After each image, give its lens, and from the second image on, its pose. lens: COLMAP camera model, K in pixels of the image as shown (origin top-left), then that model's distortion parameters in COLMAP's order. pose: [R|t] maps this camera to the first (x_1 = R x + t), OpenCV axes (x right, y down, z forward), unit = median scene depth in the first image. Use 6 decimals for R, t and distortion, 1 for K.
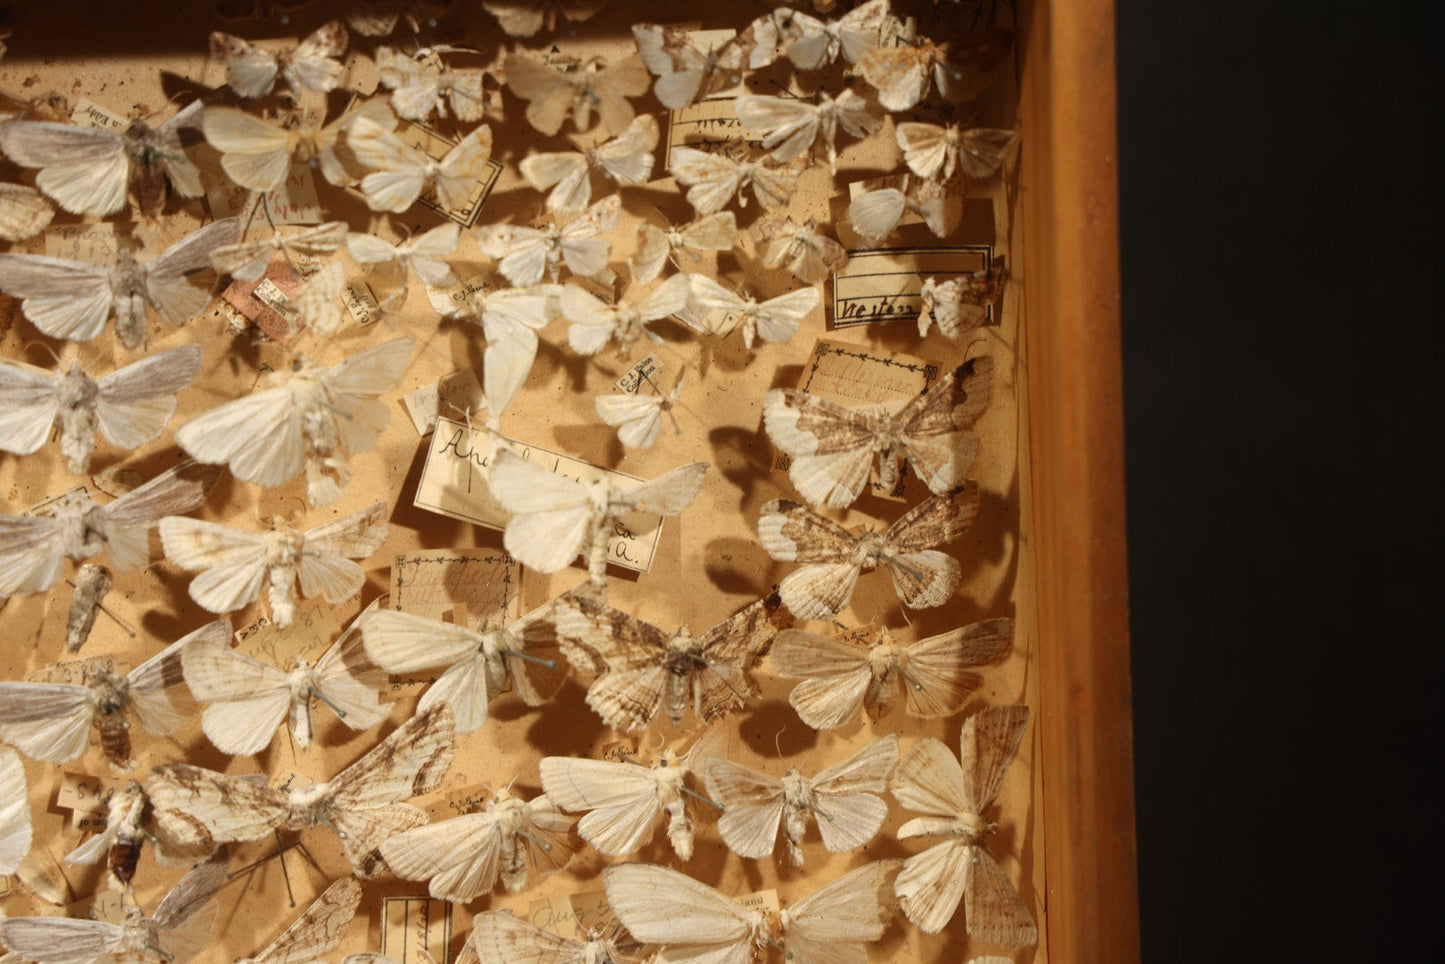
lens RADIAL K [[4133.3, 0, 739.8], [0, 4133.3, 465.6], [0, 0, 1]] dist [0.551230, 0.000000]
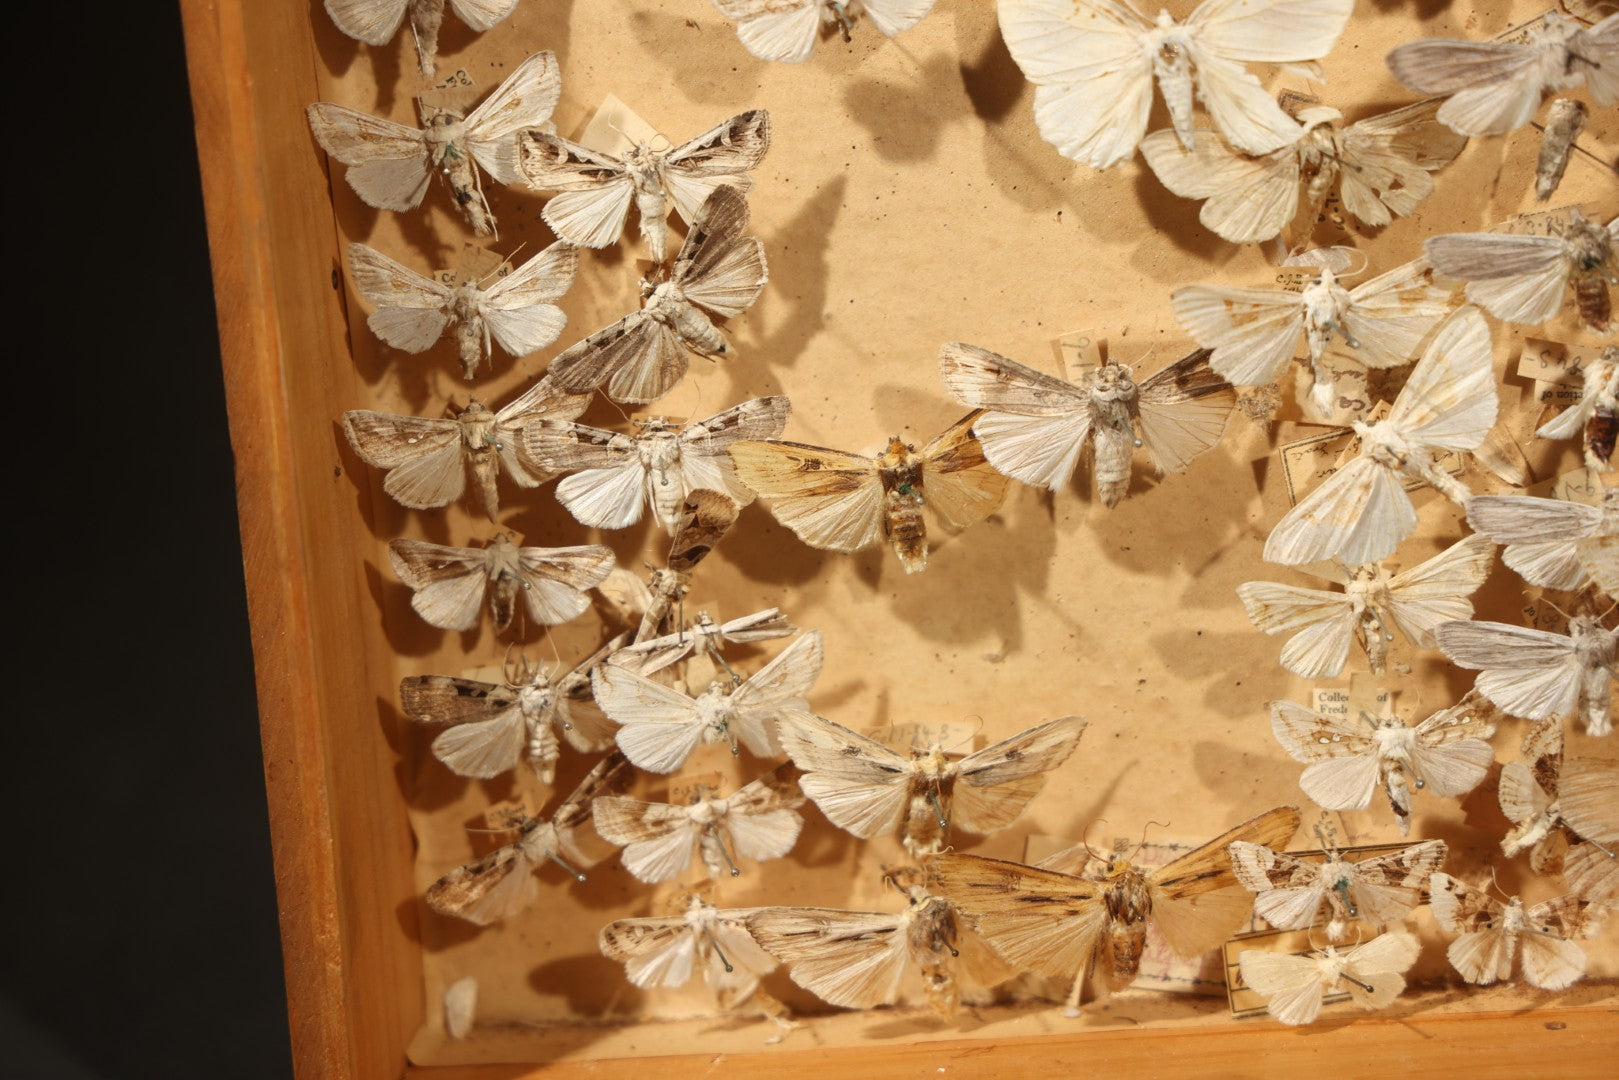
lens RADIAL K [[4631.0, 0, 805.5], [0, 4631.0, 526.9], [0, 0, 1]] dist [0.551230, 0.000000]
pose [[0.978113, 0.005014, -0.208016, -0.104379], [0.013690, 0.995993, 0.088381, 0.023258], [0.207625, -0.089294, 0.974124, -0.002023]]
